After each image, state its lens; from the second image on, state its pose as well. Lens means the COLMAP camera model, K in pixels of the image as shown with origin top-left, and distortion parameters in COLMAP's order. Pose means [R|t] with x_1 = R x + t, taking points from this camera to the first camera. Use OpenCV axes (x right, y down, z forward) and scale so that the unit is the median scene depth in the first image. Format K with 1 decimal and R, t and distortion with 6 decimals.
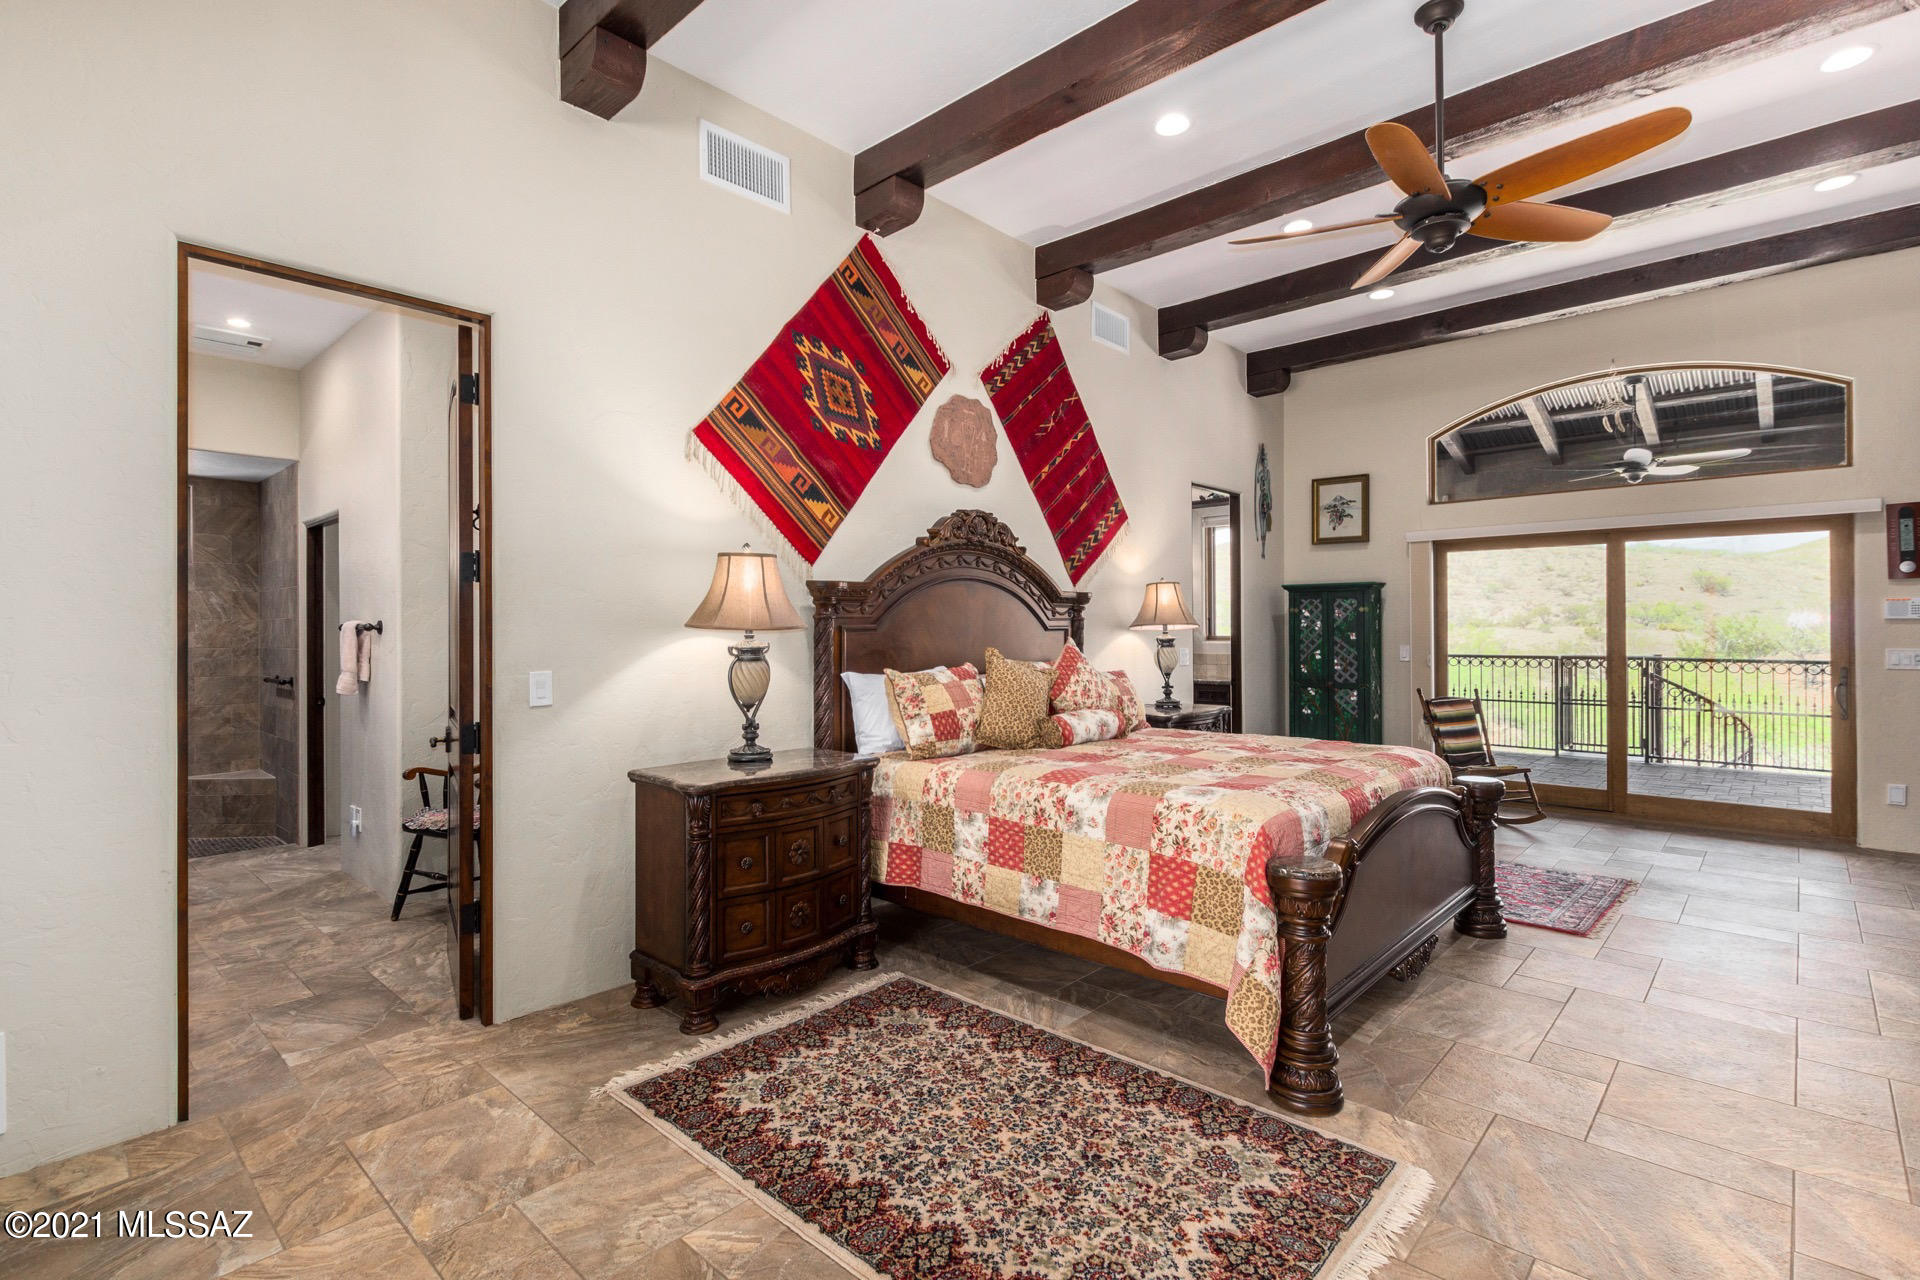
lens RADIAL K [[906.8, 0, 965.8], [0, 906.8, 629.9], [0, 0, 1]] dist [0.006010, 0.000886]
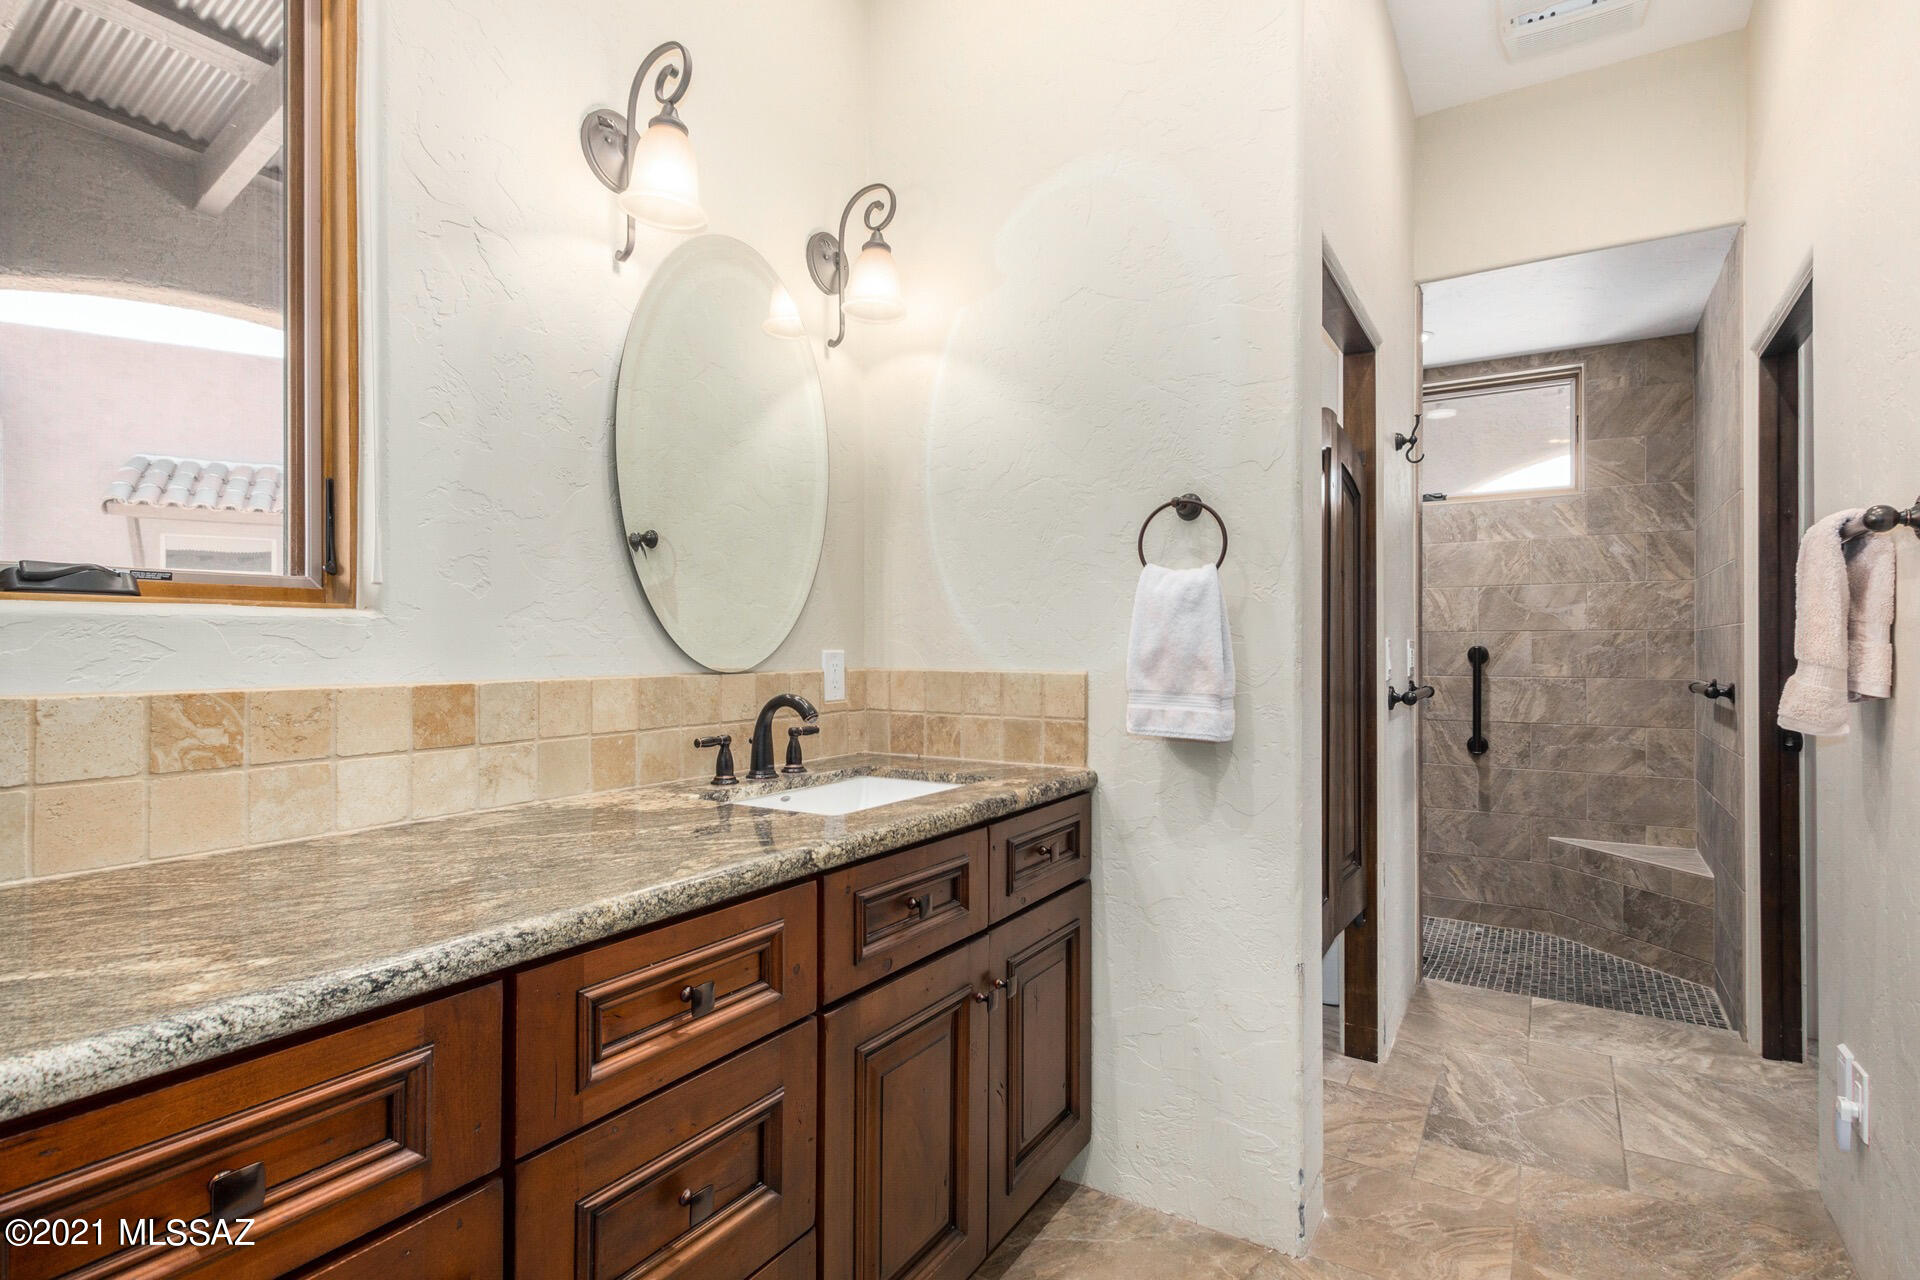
lens RADIAL K [[906.8, 0, 965.6], [0, 906.8, 640.1], [0, 0, 1]] dist [0.006010, 0.000886]
pose [[0.147144, -0.003802, -0.989108, -0.301011], [-0.003709, 0.999983, -0.004395, 0.030569], [0.989108, 0.004315, 0.147127, 0.491774]]
